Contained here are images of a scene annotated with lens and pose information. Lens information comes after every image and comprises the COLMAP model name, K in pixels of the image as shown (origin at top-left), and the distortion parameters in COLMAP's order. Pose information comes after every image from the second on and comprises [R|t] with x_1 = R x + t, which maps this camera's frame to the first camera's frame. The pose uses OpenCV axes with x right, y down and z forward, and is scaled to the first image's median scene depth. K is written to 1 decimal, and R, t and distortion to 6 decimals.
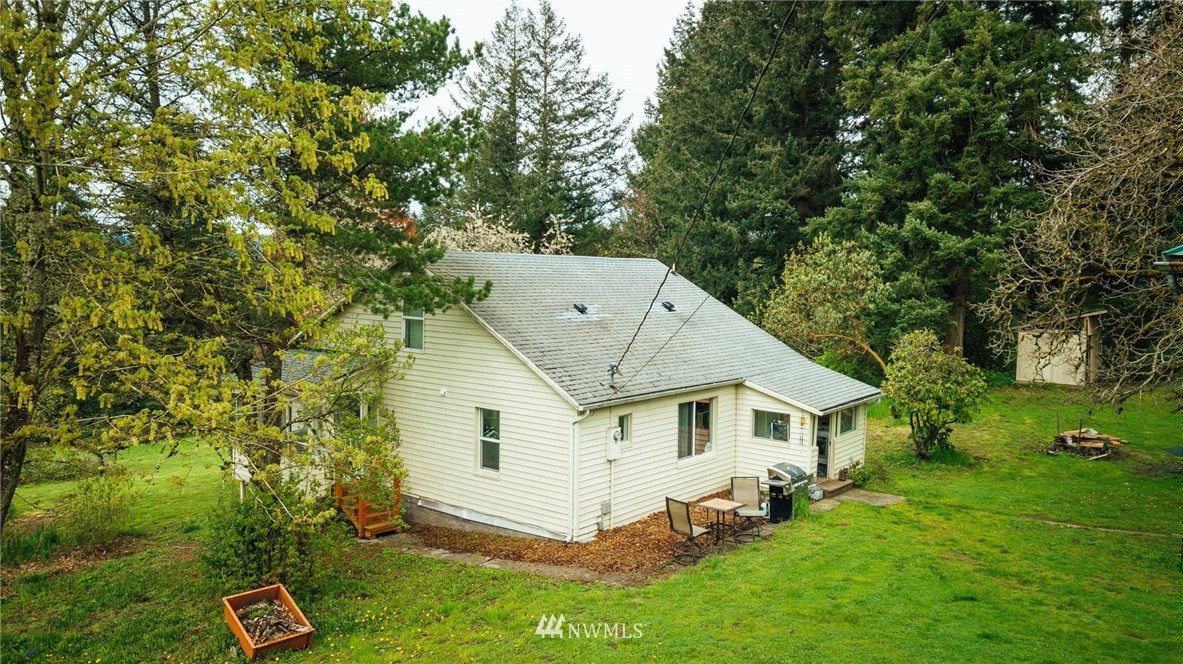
lens RADIAL K [[879.1, 0, 581.4], [0, 879.1, 327.3], [0, 0, 1]] dist [0.011707, -0.032494]
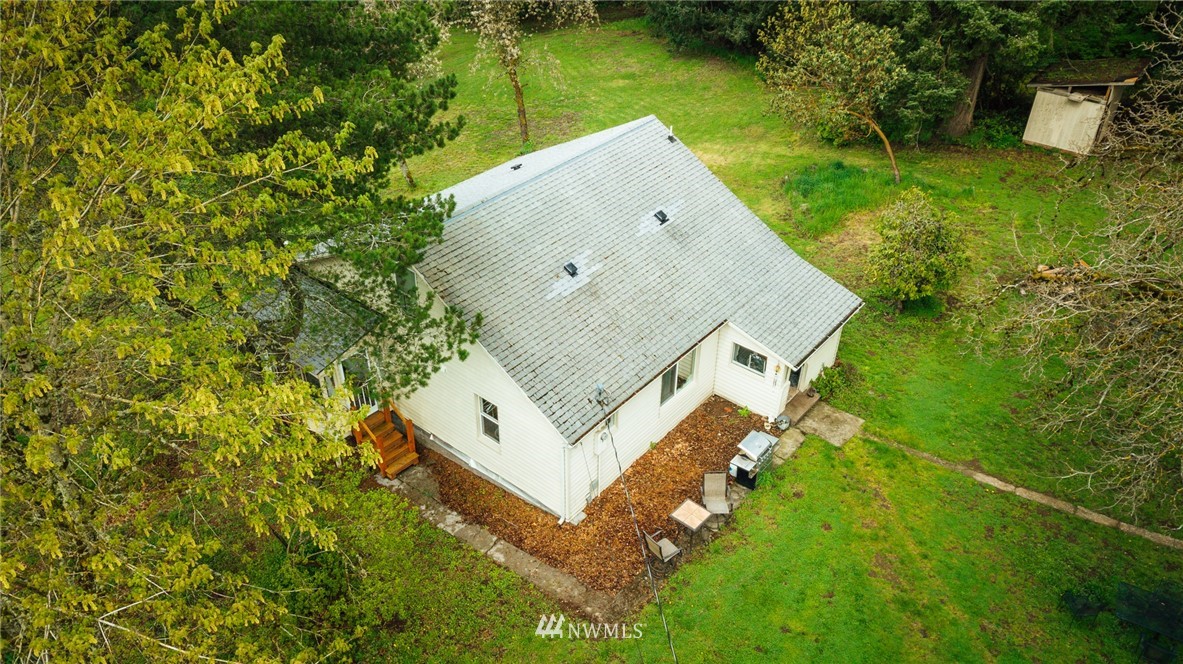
lens RADIAL K [[879.1, 0, 581.4], [0, 879.1, 327.3], [0, 0, 1]] dist [0.011707, -0.032494]
pose [[0.999953, -0.006244, -0.007374, 0.020388], [0.009100, 0.865006, 0.501679, -0.531984], [0.003246, -0.501722, 0.865023, 0.101217]]
